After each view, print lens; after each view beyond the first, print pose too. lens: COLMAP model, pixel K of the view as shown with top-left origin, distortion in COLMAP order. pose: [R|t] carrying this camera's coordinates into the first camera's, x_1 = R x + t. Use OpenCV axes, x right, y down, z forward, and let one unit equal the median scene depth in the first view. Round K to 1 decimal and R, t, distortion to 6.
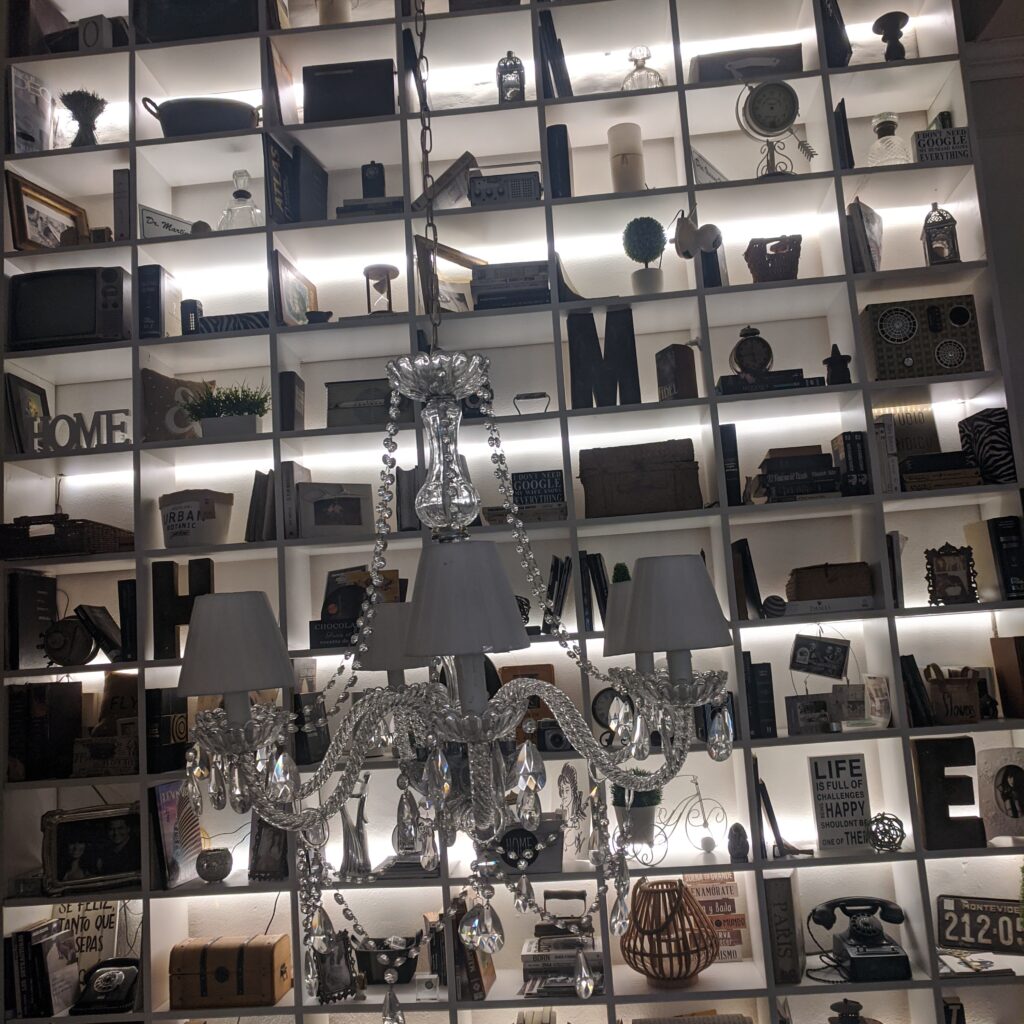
lens RADIAL K [[1023.5, 0, 509.4], [0, 1023.5, 513.8], [0, 0, 1]] dist [-0.006426, 0.000000]
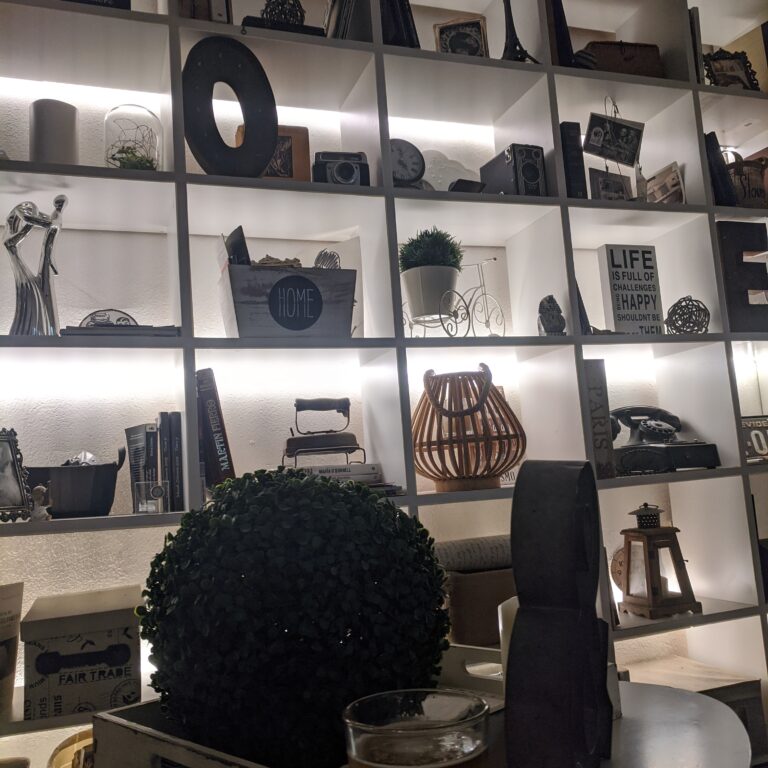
lens RADIAL K [[767.6, 0, 384.1], [0, 767.6, 381.5], [0, 0, 1]] dist [-0.006426, 0.000000]
pose [[0.913216, 0.049638, 0.404440, -0.144784], [-0.049362, 0.998719, -0.011118, 0.375412], [-0.404474, -0.009811, 0.914497, 0.471089]]
